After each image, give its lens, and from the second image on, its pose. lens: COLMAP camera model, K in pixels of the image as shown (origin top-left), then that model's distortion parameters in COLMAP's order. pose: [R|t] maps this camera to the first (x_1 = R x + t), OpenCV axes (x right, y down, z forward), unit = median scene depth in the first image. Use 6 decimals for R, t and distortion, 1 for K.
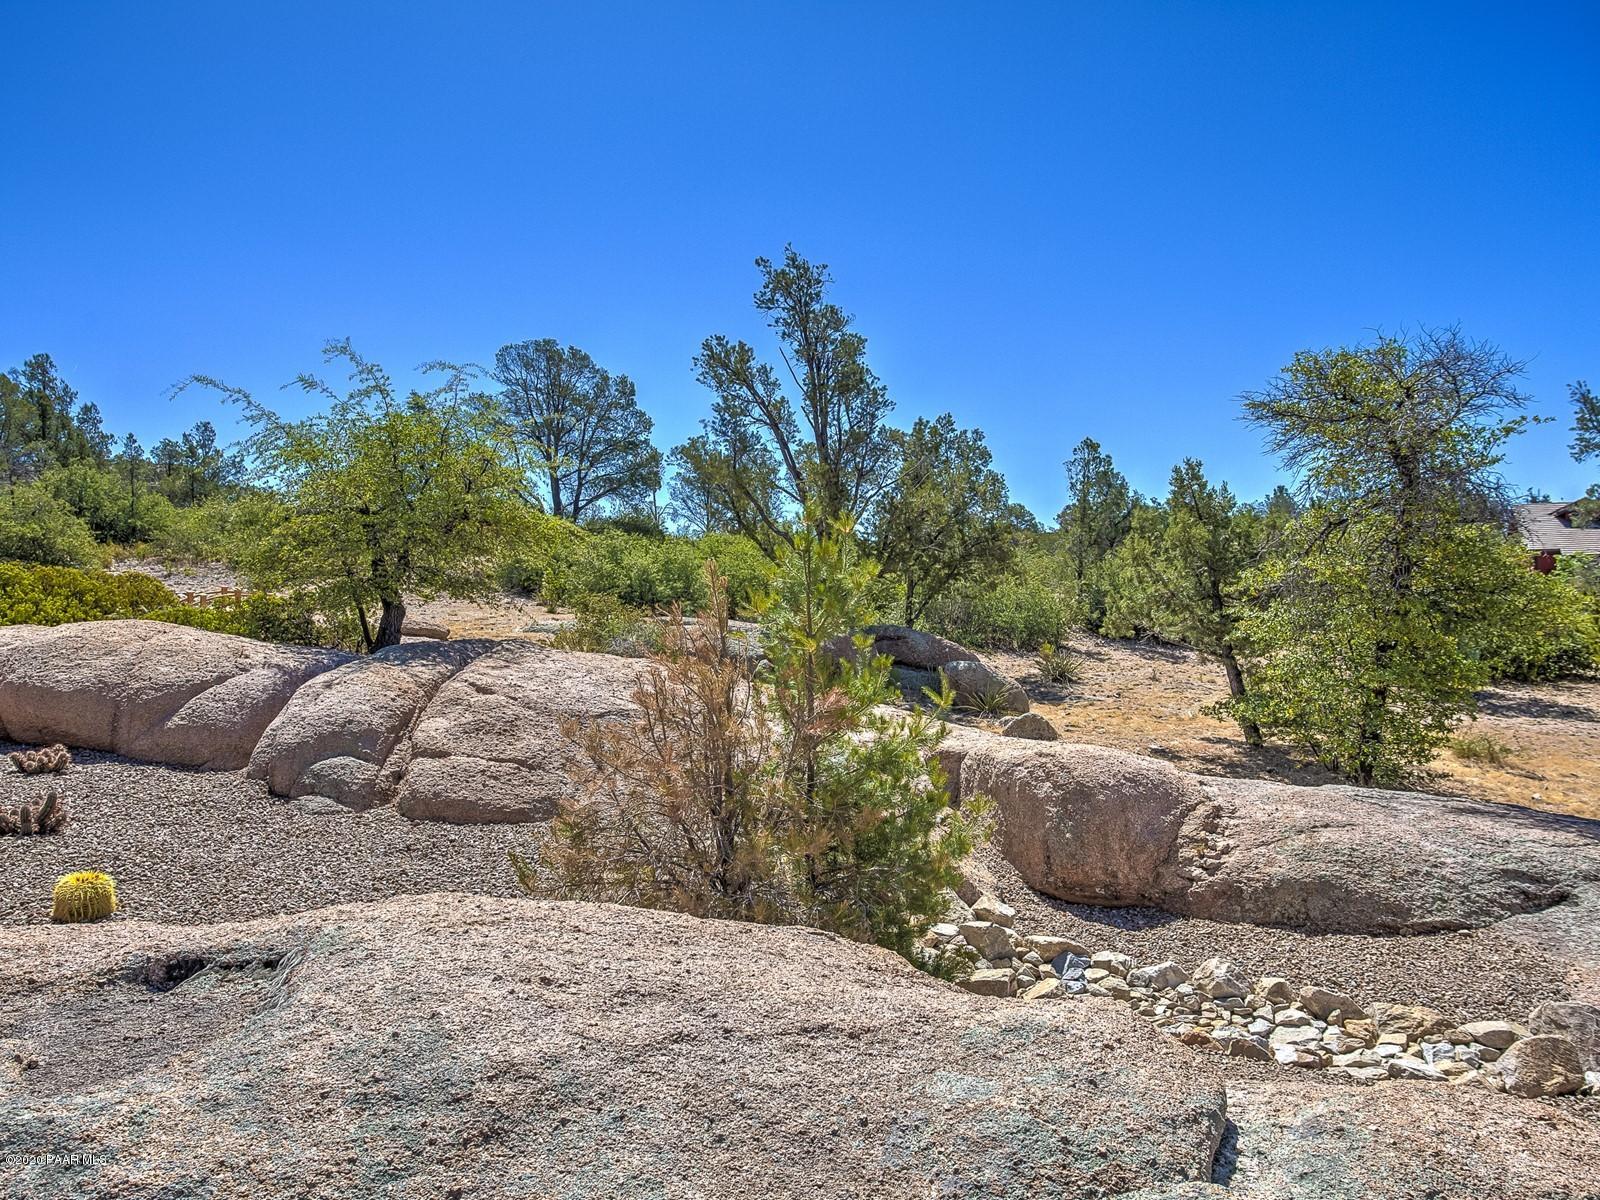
lens RADIAL K [[1165.4, 0, 799.9], [0, 1165.4, 598.9], [0, 0, 1]] dist [0.004136, 0.001695]
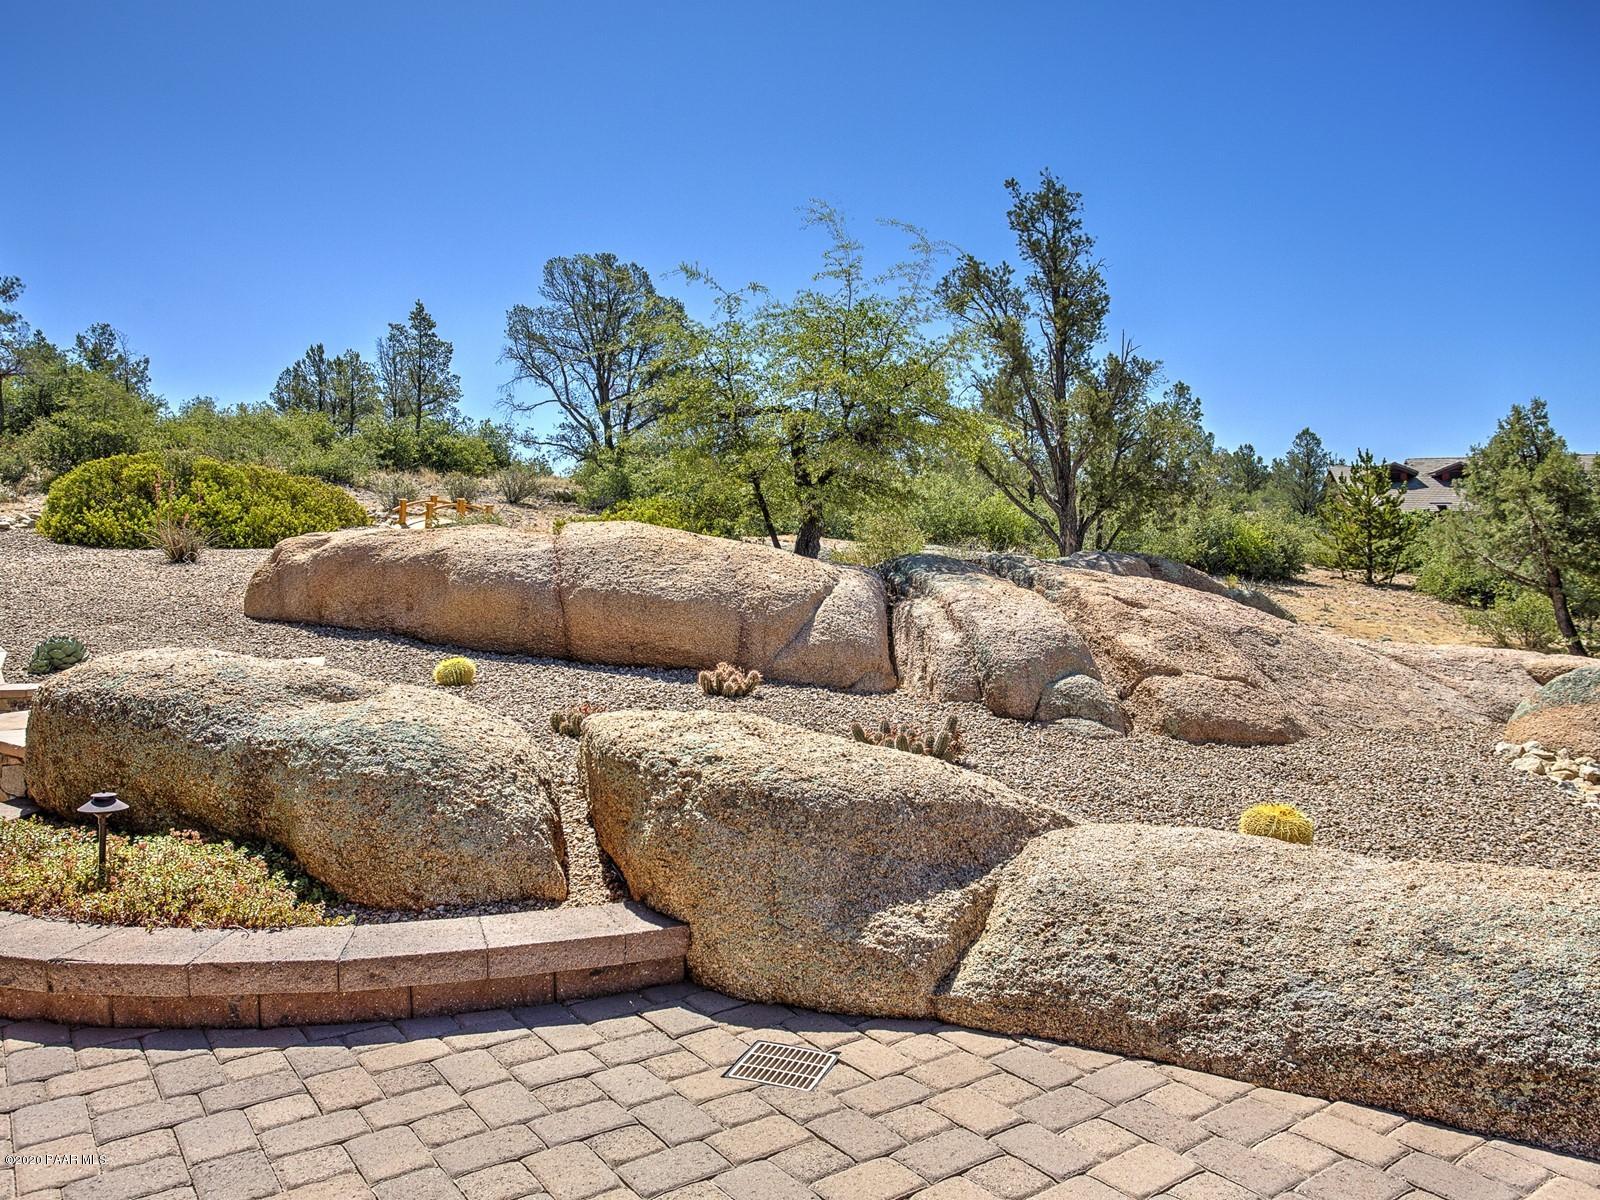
lens RADIAL K [[1073.6, 0, 800.1], [0, 1073.6, 601.9], [0, 0, 1]] dist [0.002425, 0.001440]
pose [[0.972689, 0.010699, 0.231865, -0.724499], [-0.023504, 0.998343, 0.052533, 0.038000], [-0.230919, -0.056548, 0.971328, 0.234279]]
